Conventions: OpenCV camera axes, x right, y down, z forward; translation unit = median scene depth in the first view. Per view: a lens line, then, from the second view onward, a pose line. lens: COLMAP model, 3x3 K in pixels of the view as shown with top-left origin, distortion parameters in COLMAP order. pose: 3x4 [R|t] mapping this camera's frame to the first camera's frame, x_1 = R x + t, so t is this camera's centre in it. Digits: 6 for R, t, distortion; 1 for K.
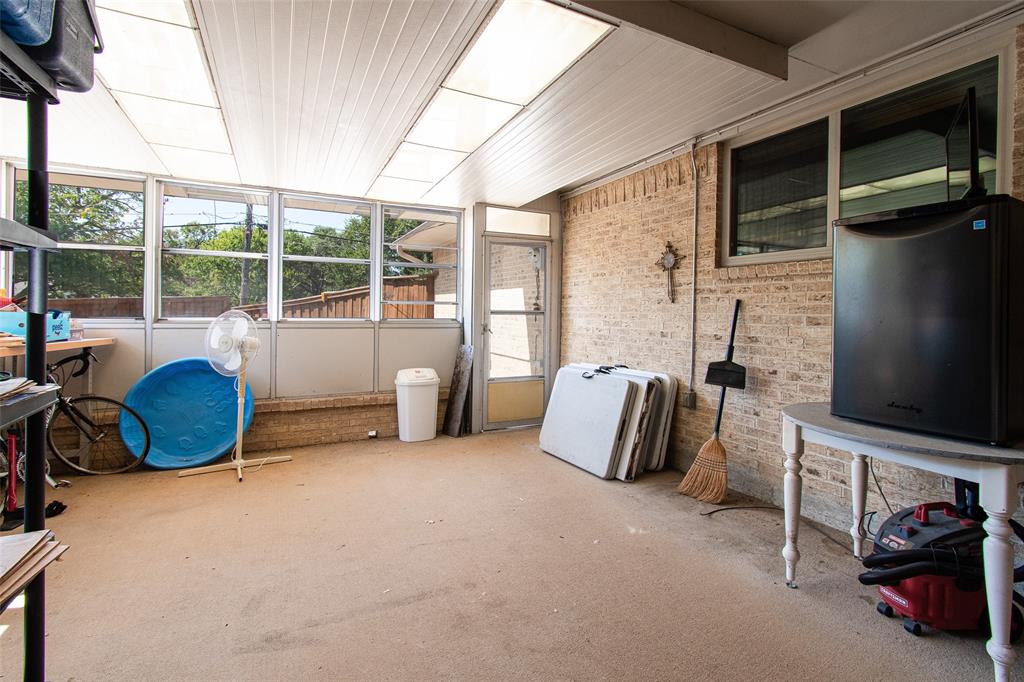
lens RADIAL K [[458.8, 0, 513.2], [0, 458.8, 321.0], [0, 0, 1]] dist [0.001253, -0.000320]
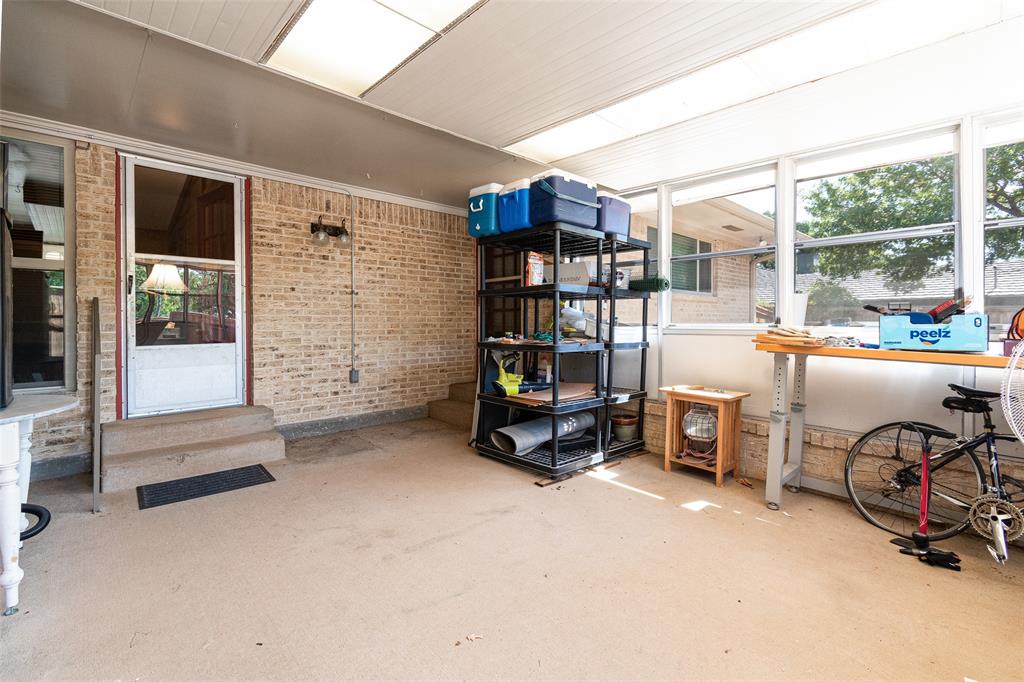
lens RADIAL K [[458.8, 0, 513.2], [0, 458.8, 321.0], [0, 0, 1]] dist [0.001253, -0.000320]
pose [[-0.958074, -0.012091, -0.286266, -0.063200], [-0.016244, 0.999794, 0.012137, -0.014960], [0.286060, 0.016279, -0.958073, 2.250431]]
